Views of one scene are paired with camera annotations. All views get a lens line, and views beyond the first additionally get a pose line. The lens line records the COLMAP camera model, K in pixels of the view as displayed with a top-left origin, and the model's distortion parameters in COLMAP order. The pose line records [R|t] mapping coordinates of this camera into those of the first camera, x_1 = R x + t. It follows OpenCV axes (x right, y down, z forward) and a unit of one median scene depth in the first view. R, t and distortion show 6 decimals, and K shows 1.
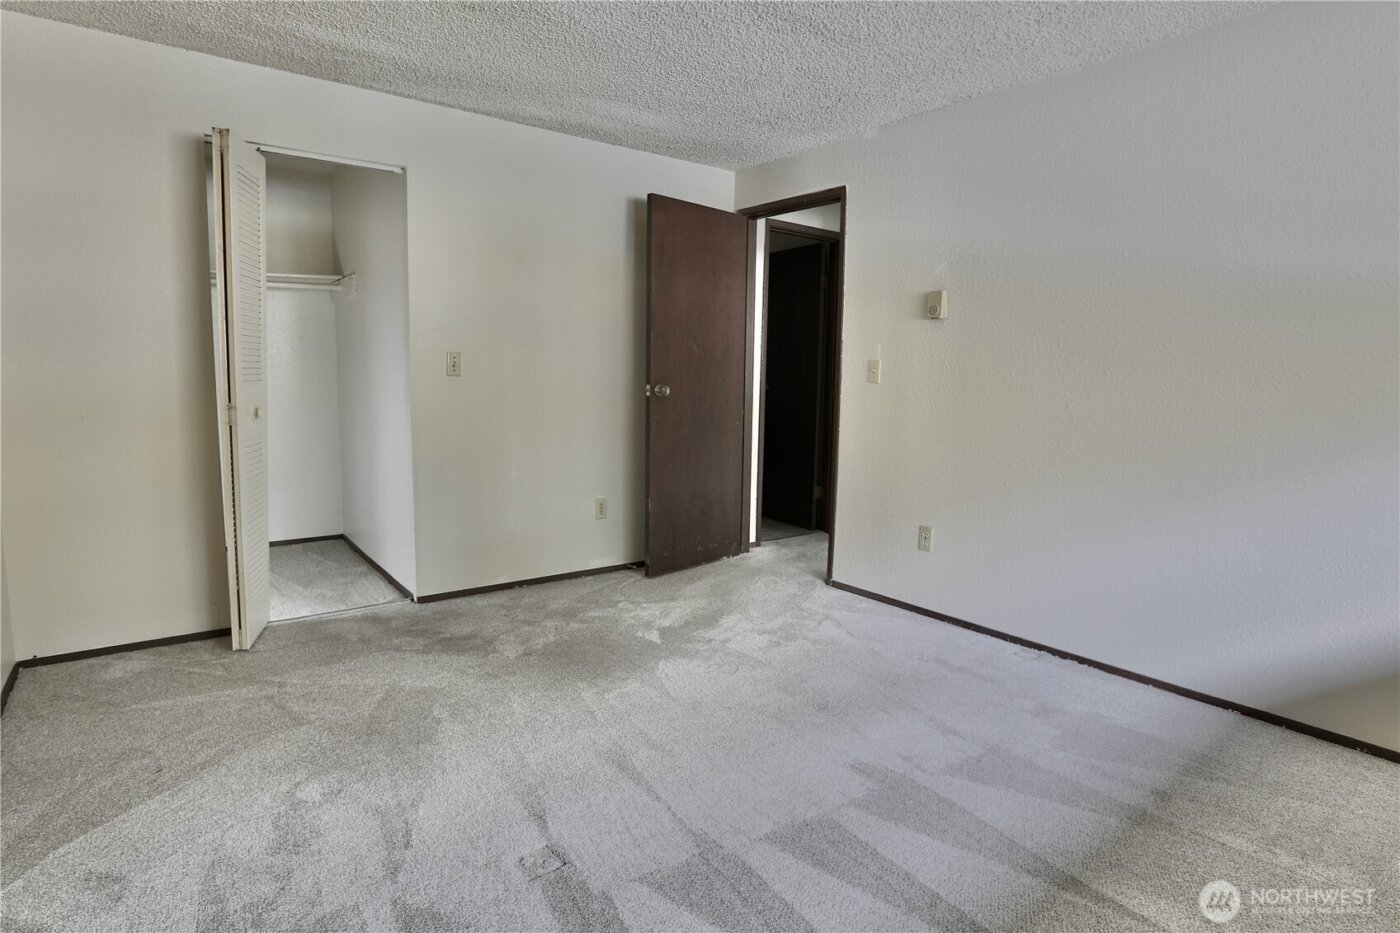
lens RADIAL K [[736.1, 0, 700.0], [0, 736.1, 466.5], [0, 0, 1]] dist [-0.053761, 0.000245]
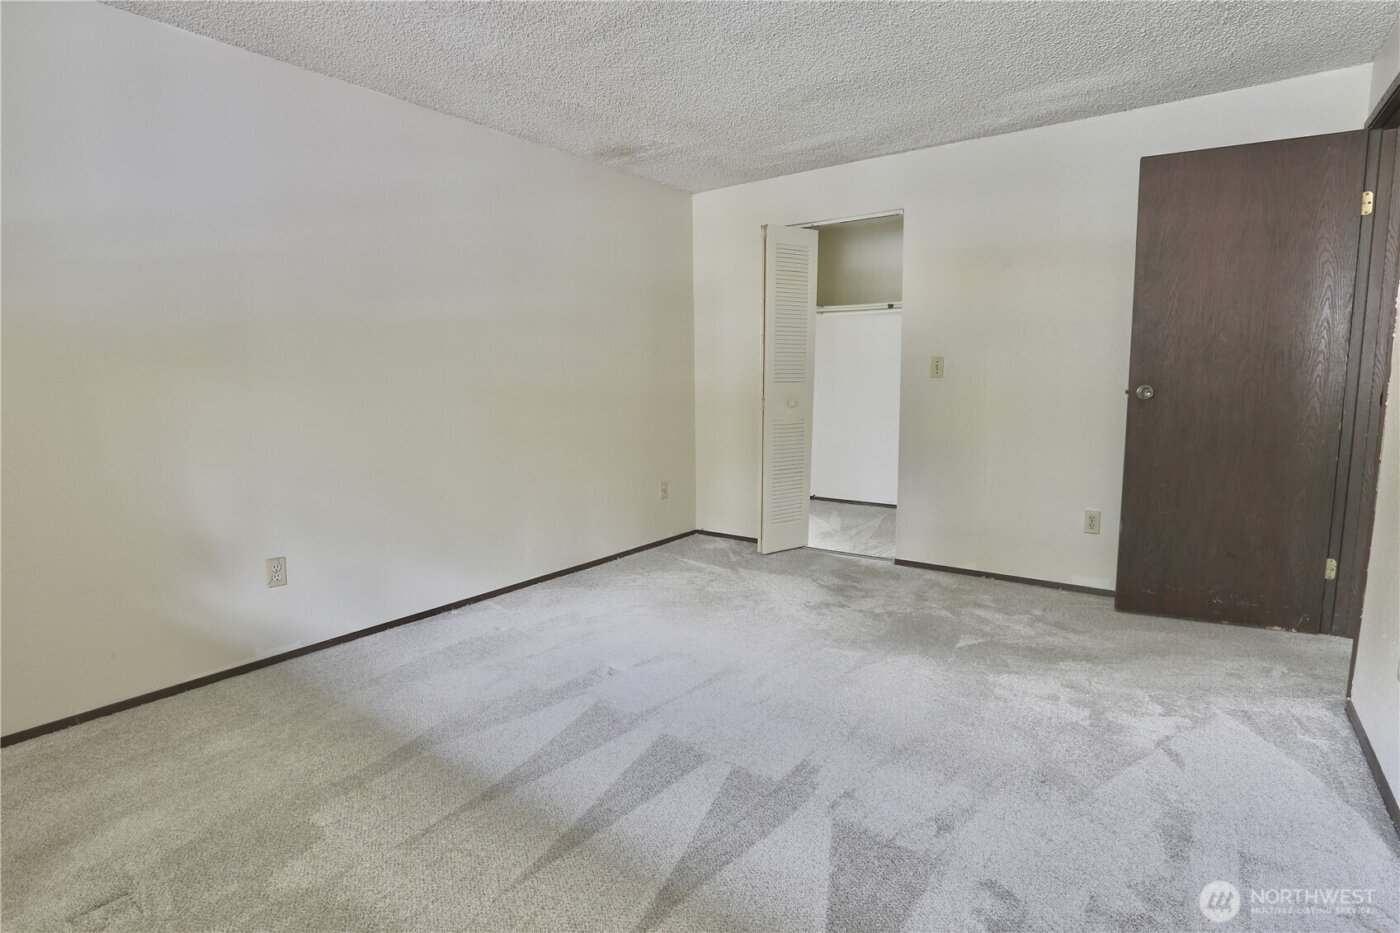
lens RADIAL K [[696.6, 0, 700.0], [0, 696.6, 466.5], [0, 0, 1]] dist [-0.023694, 0.000377]
pose [[0.283772, 0.104153, -0.953219, 0.657710], [-0.101970, 0.991725, 0.078004, -0.034602], [0.953455, 0.075064, 0.292044, 0.351241]]
